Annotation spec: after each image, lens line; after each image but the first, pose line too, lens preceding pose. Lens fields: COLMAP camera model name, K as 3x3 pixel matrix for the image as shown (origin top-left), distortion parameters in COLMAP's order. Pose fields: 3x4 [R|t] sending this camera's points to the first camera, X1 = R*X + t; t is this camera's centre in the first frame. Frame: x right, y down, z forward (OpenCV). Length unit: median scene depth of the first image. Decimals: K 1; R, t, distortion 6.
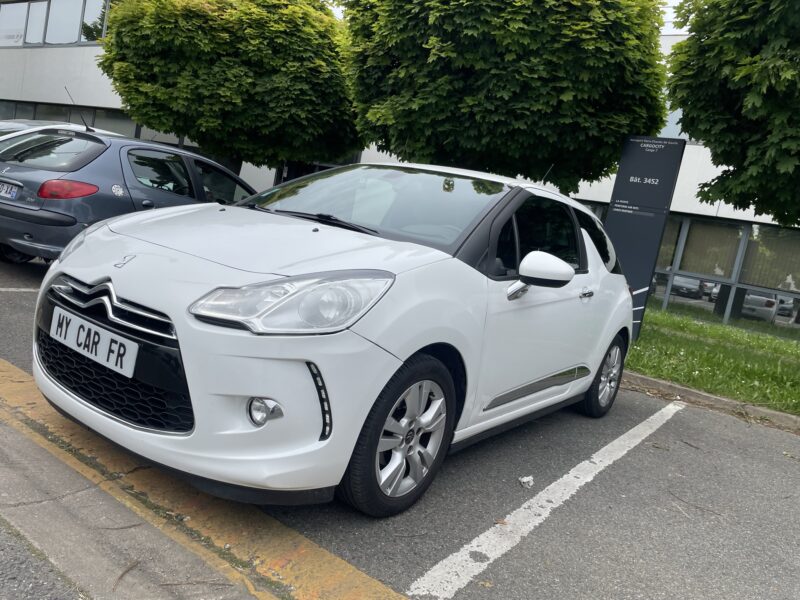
lens RADIAL K [[602.4, 0, 402.8], [0, 602.4, 294.7], [0, 0, 1]] dist [0.093019, -0.123827]
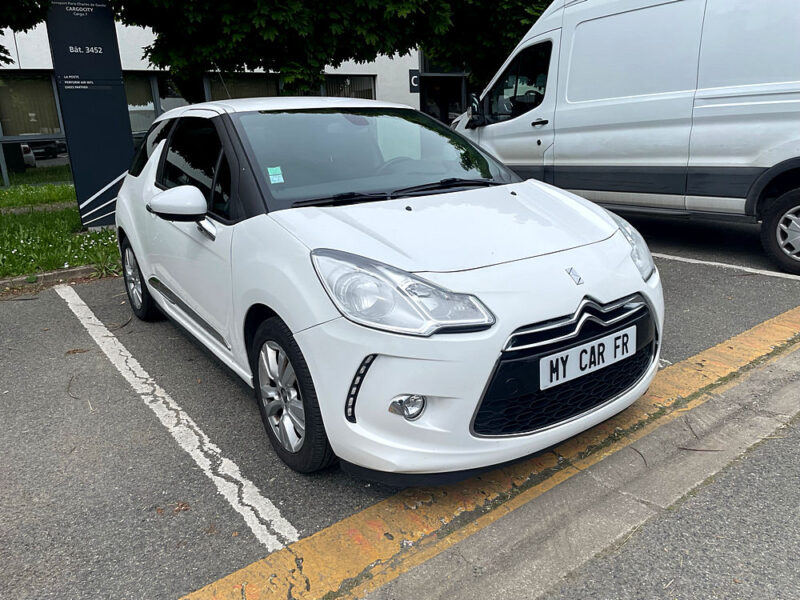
lens RADIAL K [[602.4, 0, 402.8], [0, 602.4, 294.7], [0, 0, 1]] dist [0.093019, -0.123827]
pose [[0.308521, -0.447039, 0.839625, -1.305871], [0.199529, 0.893462, 0.402385, -0.456703], [-0.930055, 0.043385, 0.364850, 0.834656]]
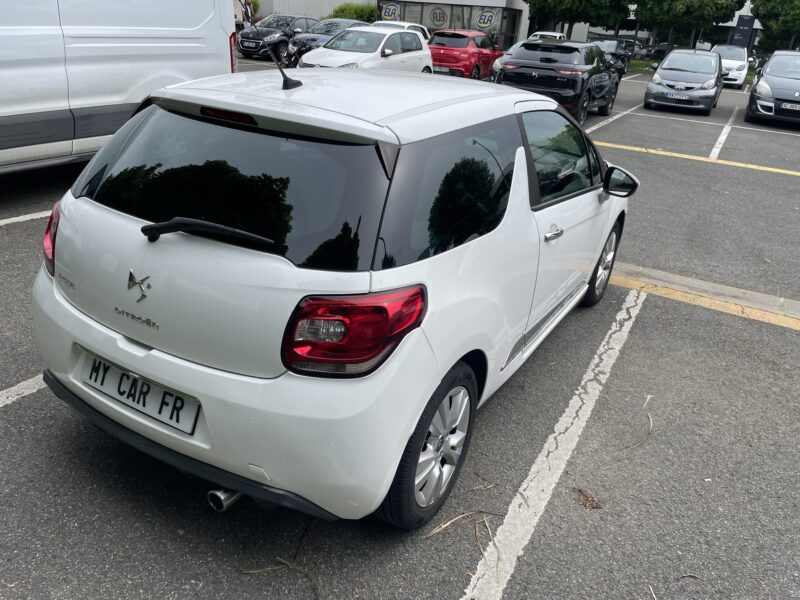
lens RADIAL K [[602.4, 0, 402.8], [0, 602.4, 294.7], [0, 0, 1]] dist [0.093019, -0.123827]
pose [[-0.960305, -0.201927, -0.192456, 0.361799], [-0.270718, 0.841015, 0.468408, -0.542411], [0.067274, 0.501916, -0.862296, 3.025587]]
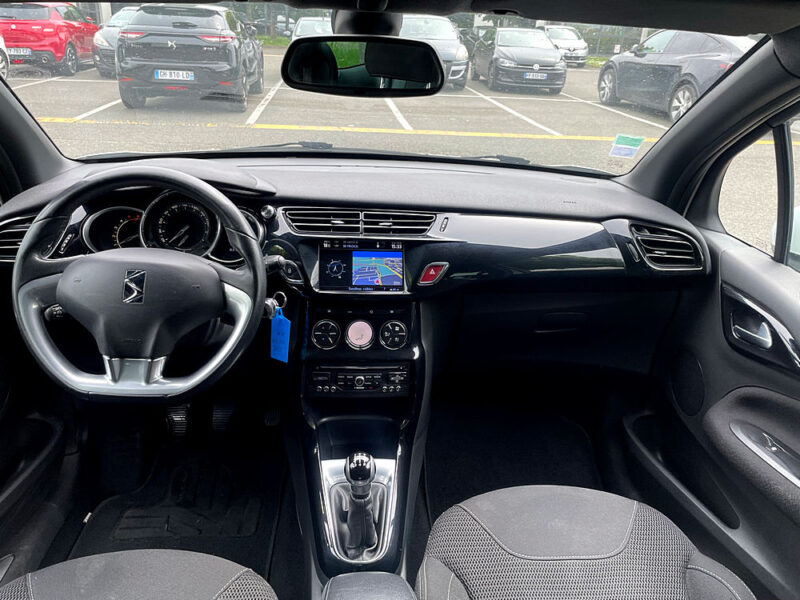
lens RADIAL K [[586.8, 0, 387.7], [0, 586.8, 336.7], [0, 0, 1]] dist [-0.004069, 0.002780]
pose [[-0.747786, 0.093695, -0.657296, 0.251812], [-0.253545, 0.874664, 0.413131, -0.261257], [0.613622, 0.475587, -0.630306, 1.770203]]
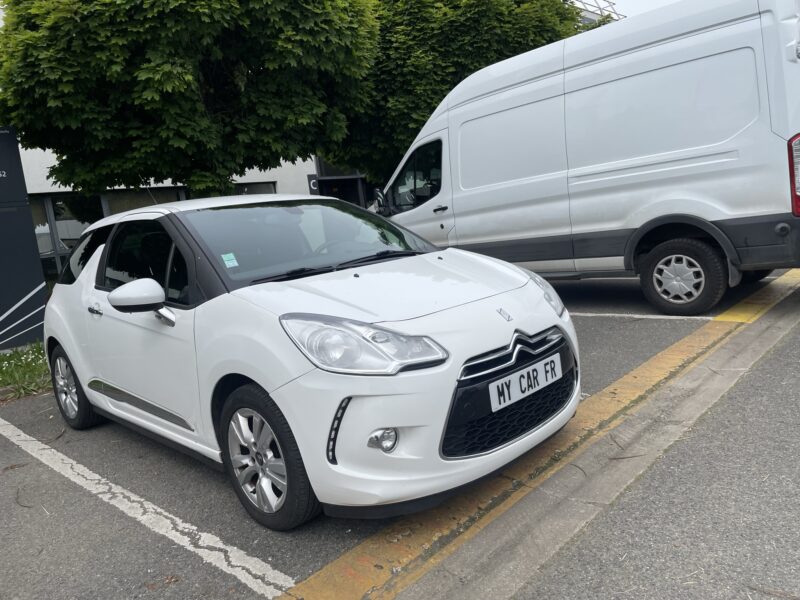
lens RADIAL K [[604.6, 0, 405.3], [0, 604.6, 296.6], [0, 0, 1]] dist [0.092025, -0.125725]
pose [[0.127440, -0.334324, 0.933802, -1.482613], [0.249896, 0.921930, 0.295969, -0.460822], [-0.959850, 0.195635, 0.201037, 0.872956]]
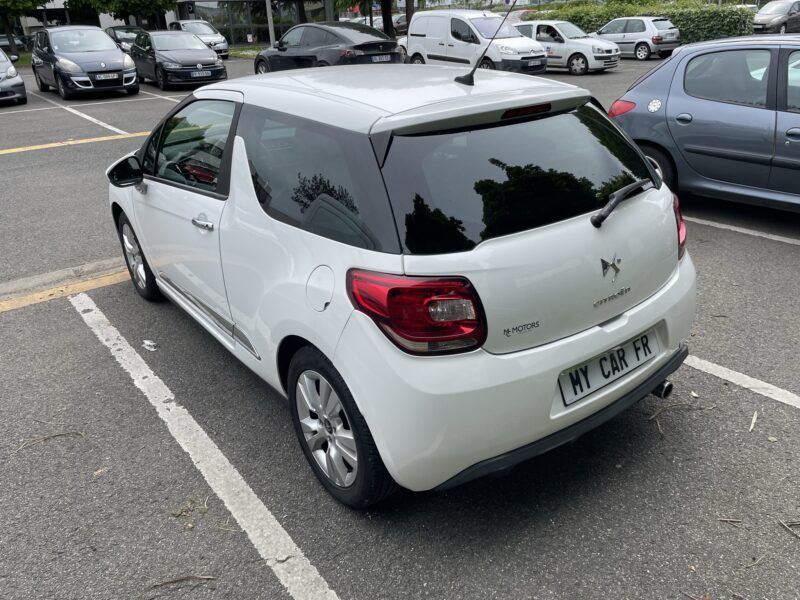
lens RADIAL K [[602.4, 0, 402.8], [0, 602.4, 294.7], [0, 0, 1]] dist [0.093019, -0.123827]
pose [[-0.296131, 0.222914, -0.928771, 1.478383], [-0.121408, 0.955713, 0.268090, -0.234536], [0.947400, 0.192150, -0.255953, 2.232830]]
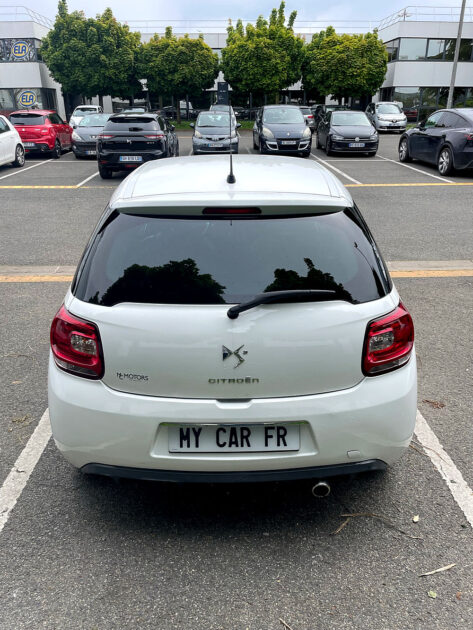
lens RADIAL K [[474.4, 0, 234.9], [0, 474.4, 316.3], [0, 0, 1]] dist [0.093019, -0.123827]
pose [[-0.790874, 0.062694, -0.608760, 1.032706], [-0.210214, 0.906382, 0.366445, -0.426212], [0.574743, 0.417781, -0.703654, 2.826984]]
